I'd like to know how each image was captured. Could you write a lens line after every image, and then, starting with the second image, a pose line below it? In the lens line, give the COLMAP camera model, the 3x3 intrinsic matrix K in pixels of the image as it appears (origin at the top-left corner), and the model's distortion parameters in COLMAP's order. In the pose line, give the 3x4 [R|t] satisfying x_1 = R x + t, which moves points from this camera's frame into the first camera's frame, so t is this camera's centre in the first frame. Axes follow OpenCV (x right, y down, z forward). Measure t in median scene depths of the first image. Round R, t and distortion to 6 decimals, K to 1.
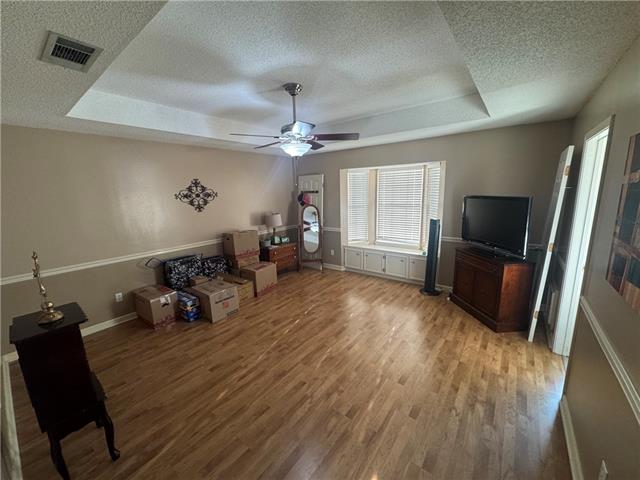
lens RADIAL K [[253.6, 0, 320.0], [0, 253.6, 240.0], [0, 0, 1]] dist [-0.004857, -0.000158]
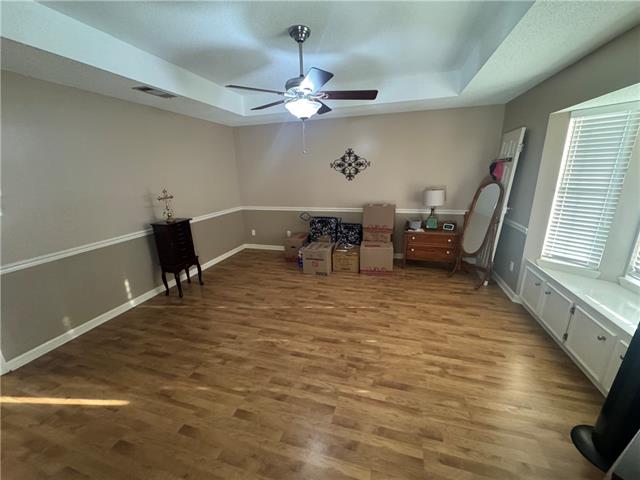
lens RADIAL K [[253.6, 0, 320.8], [0, 253.6, 240.3], [0, 0, 1]] dist [-0.004857, -0.000158]
pose [[0.362809, 0.269117, -0.892158, 0.532719], [-0.165975, 0.960745, 0.222310, -0.087584], [0.916963, 0.067420, 0.393234, 0.495036]]
